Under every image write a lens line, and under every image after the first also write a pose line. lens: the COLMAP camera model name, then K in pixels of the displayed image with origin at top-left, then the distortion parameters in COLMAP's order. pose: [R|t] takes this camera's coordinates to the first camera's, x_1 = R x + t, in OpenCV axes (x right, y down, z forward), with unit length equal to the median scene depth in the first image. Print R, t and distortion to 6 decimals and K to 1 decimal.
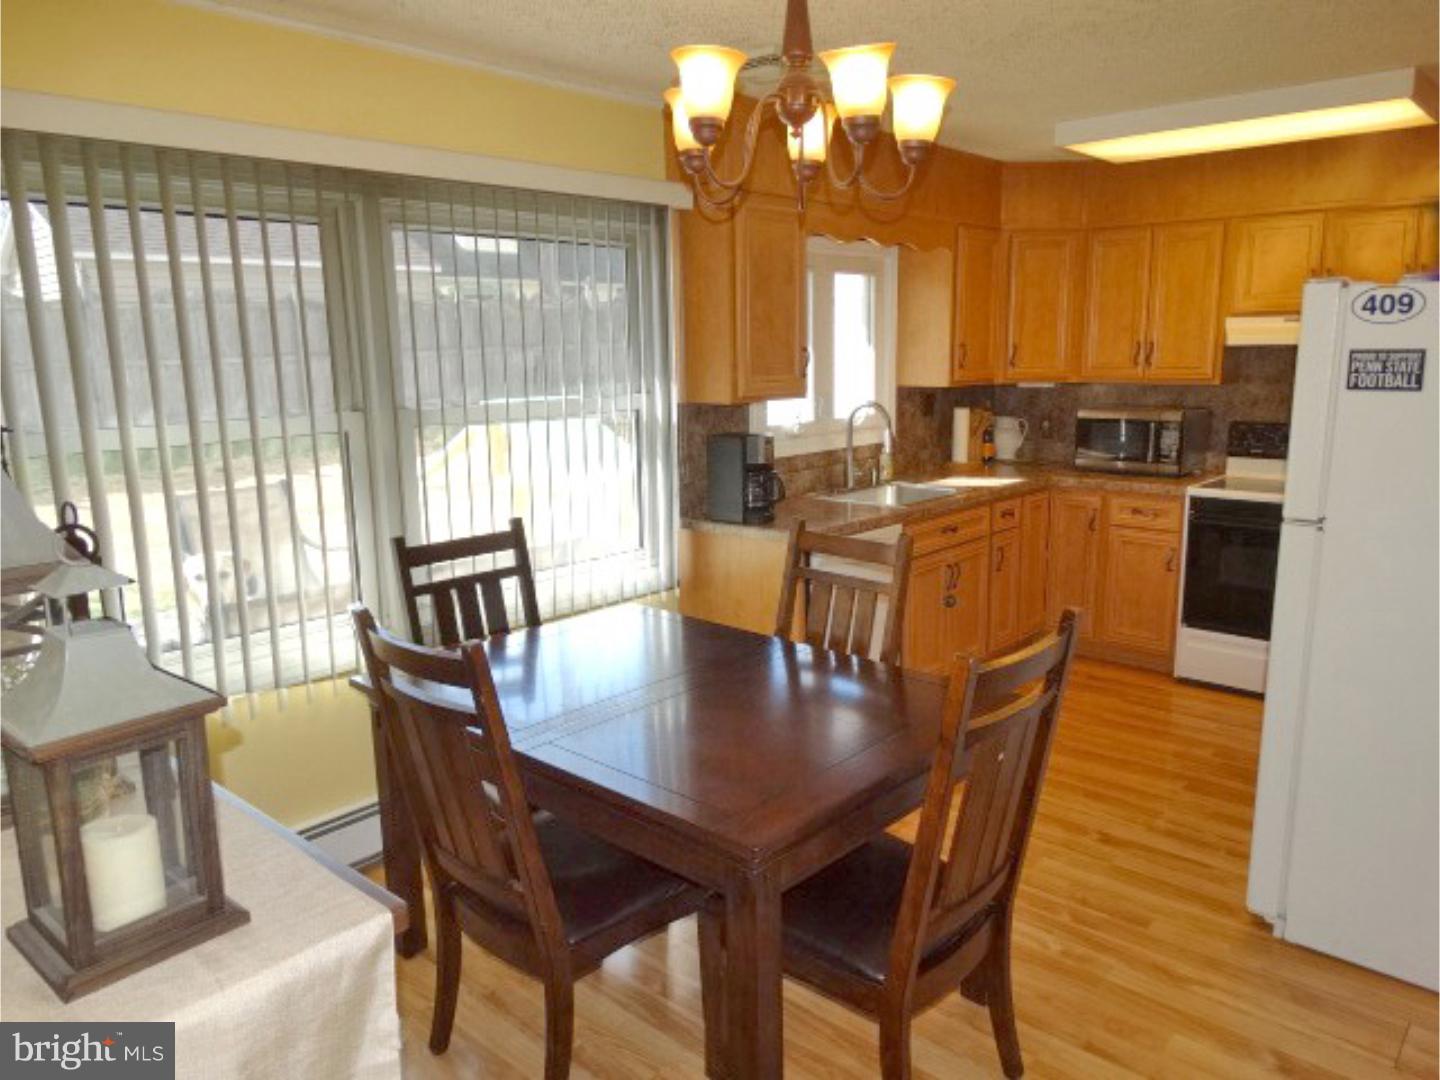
lens RADIAL K [[1031.2, 0, 721.6], [0, 1031.2, 535.0], [0, 0, 1]] dist [-0.001735, -0.003527]
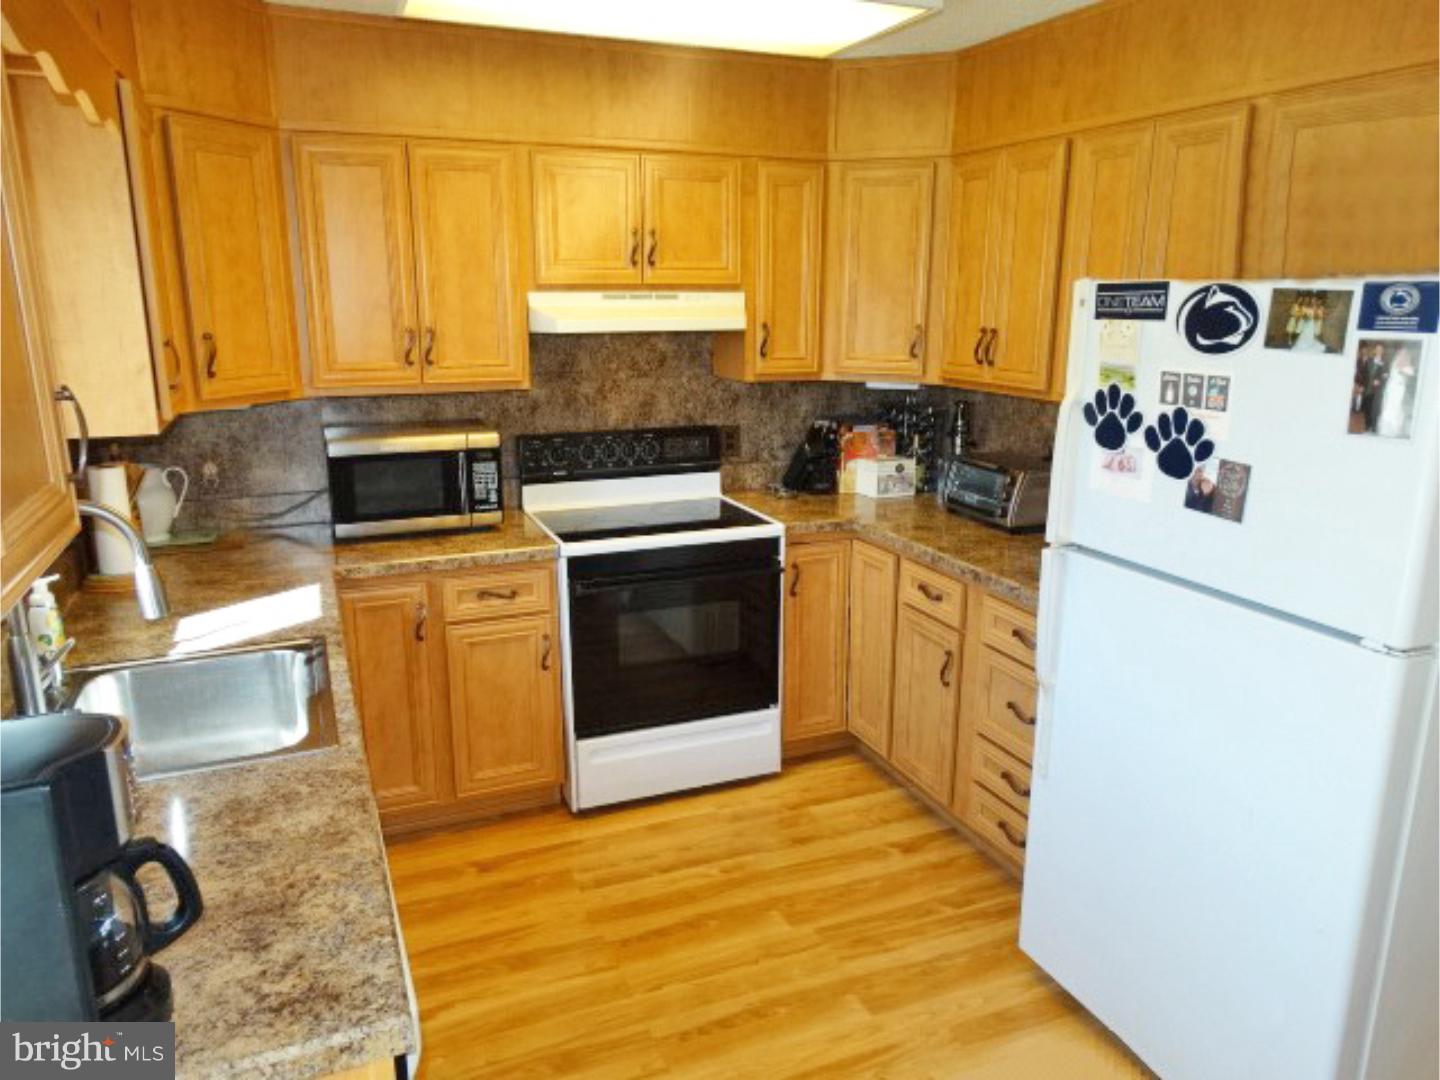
lens RADIAL K [[1031.2, 0, 720.0], [0, 1031.2, 537.7], [0, 0, 1]] dist [-0.001735, -0.003527]
pose [[0.429815, -0.200844, 0.880296, -0.092572], [0.160562, 0.976409, 0.144377, -0.126667], [-0.888526, 0.079287, 0.451923, 0.577477]]
